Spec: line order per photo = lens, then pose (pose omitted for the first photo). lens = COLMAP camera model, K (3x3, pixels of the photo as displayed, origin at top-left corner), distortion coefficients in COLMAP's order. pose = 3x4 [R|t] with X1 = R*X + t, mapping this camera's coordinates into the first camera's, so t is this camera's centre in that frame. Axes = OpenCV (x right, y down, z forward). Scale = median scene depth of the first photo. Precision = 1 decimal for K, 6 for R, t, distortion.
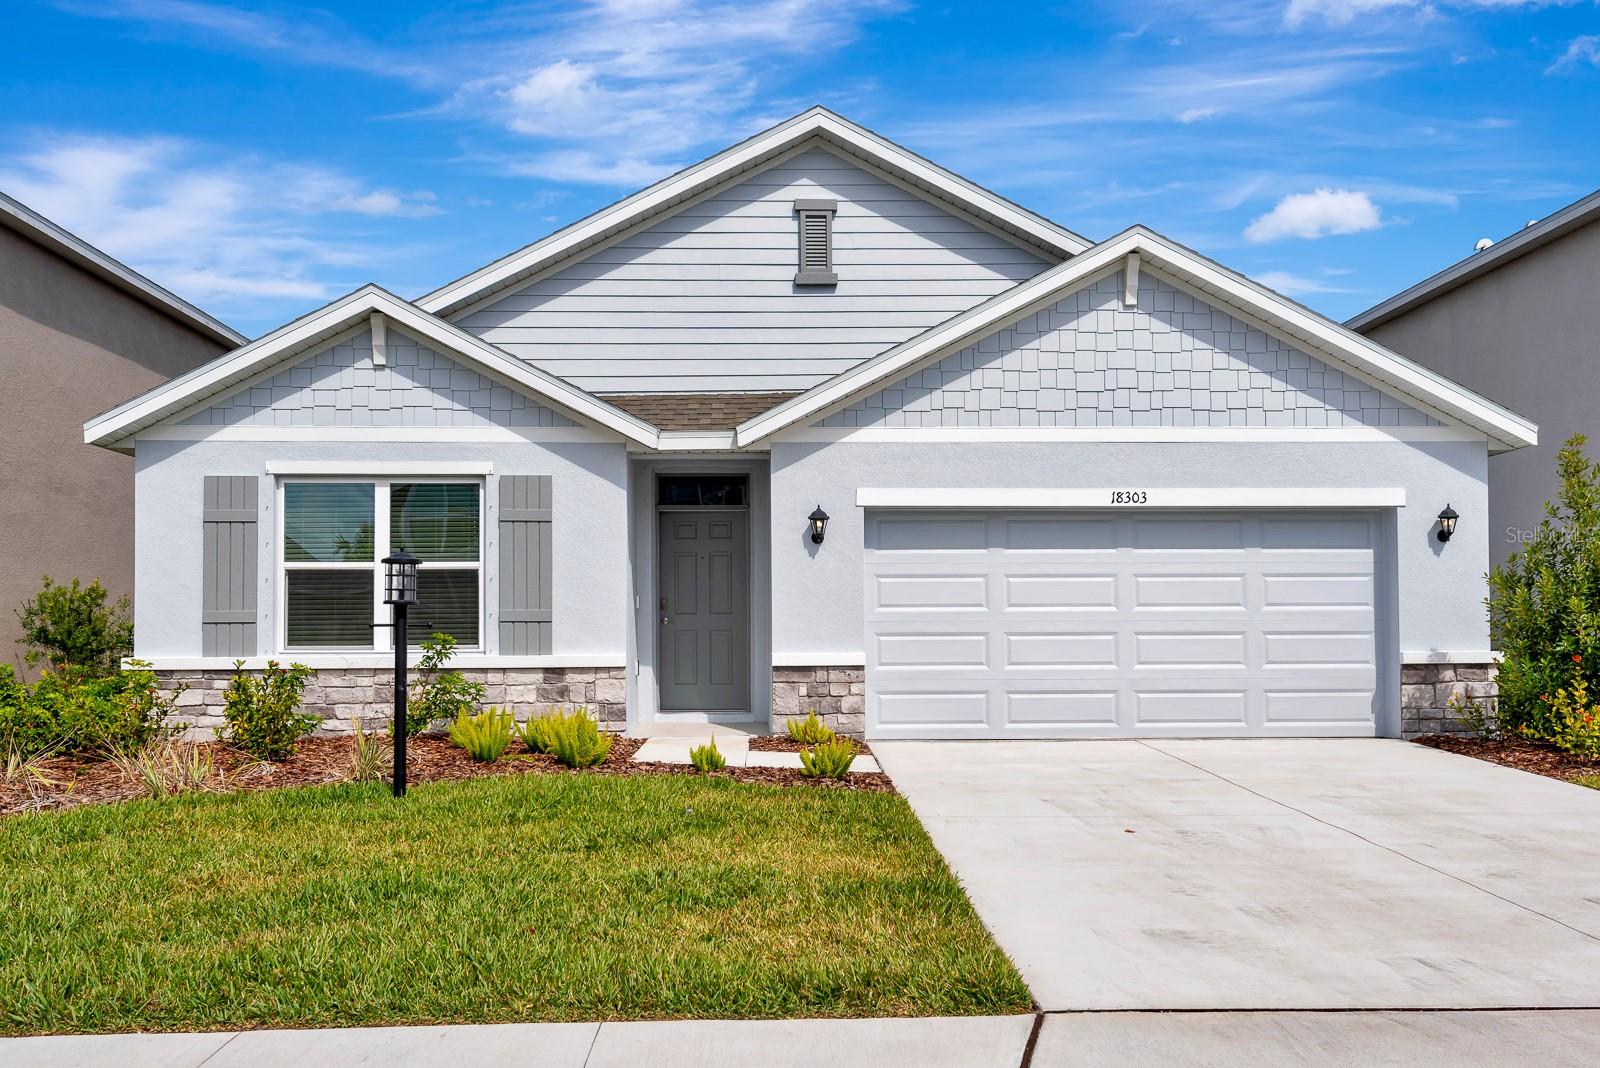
lens RADIAL K [[1414.5, 0, 795.2], [0, 1414.5, 551.1], [0, 0, 1]] dist [0.010145, 0.000164]
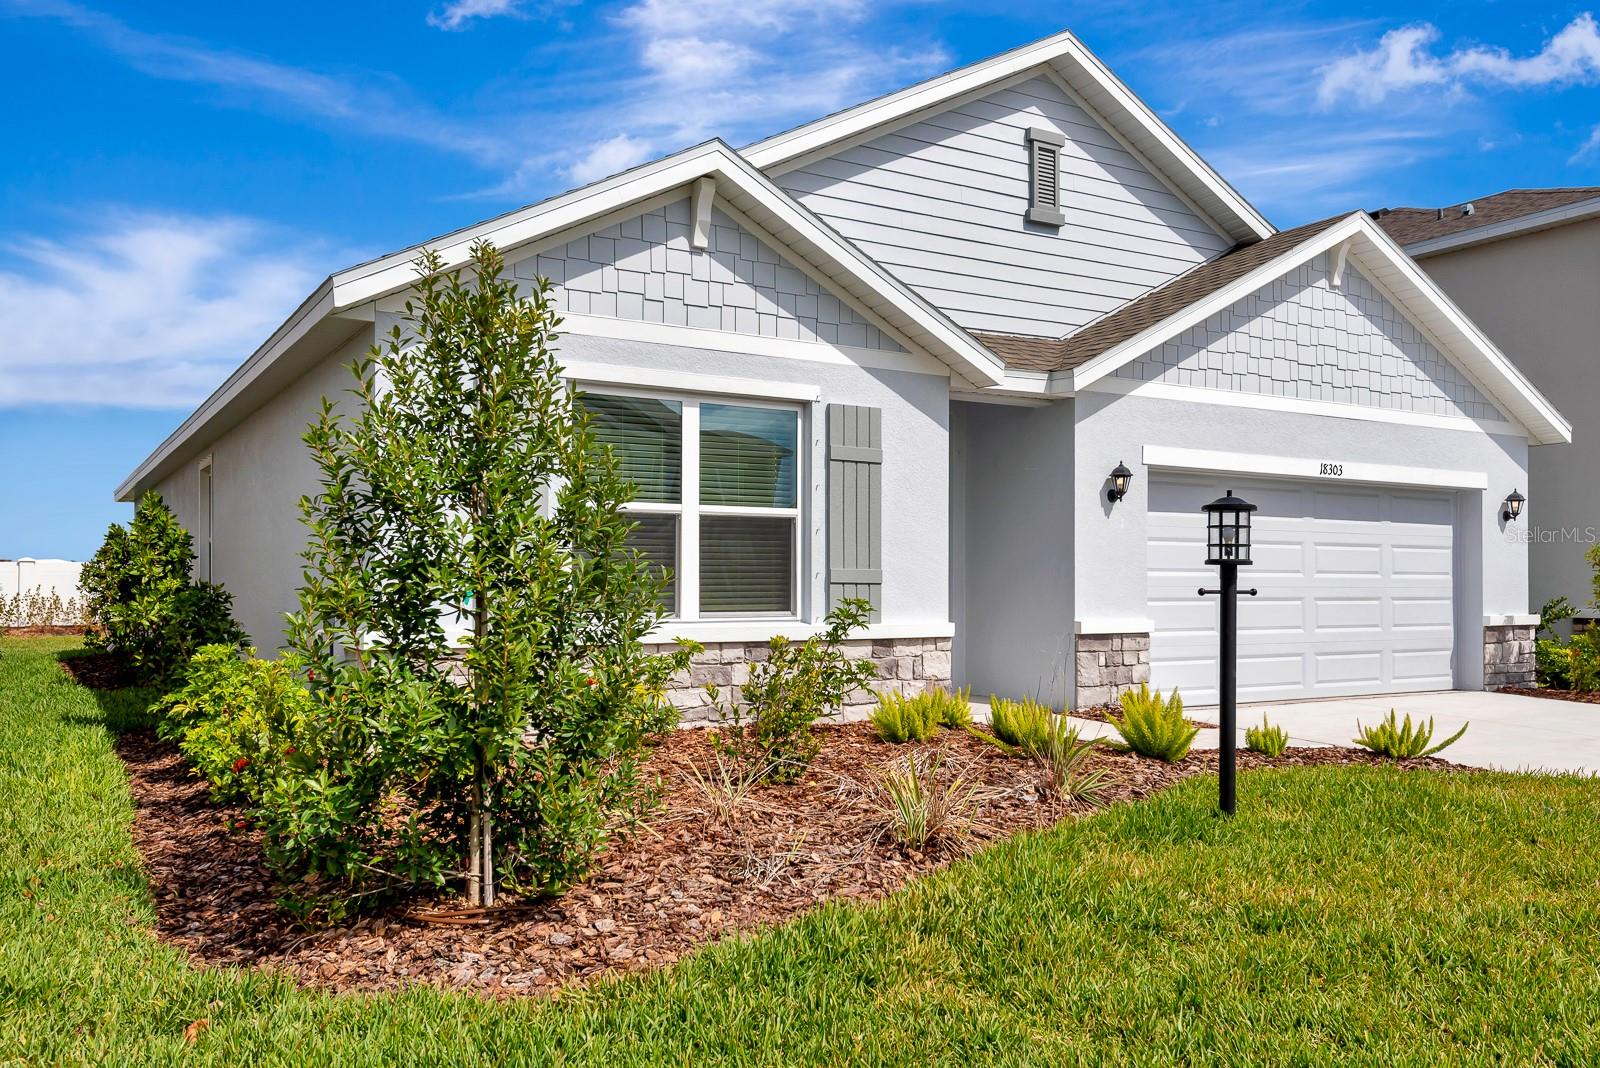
lens RADIAL K [[1301.3, 0, 793.5], [0, 1301.3, 543.6], [0, 0, 1]] dist [0.003210, 0.003454]
pose [[0.873981, 0.022956, 0.485417, -0.579258], [-0.034035, 0.999322, 0.014021, 0.017010], [-0.484766, -0.028775, 0.874170, 0.349123]]
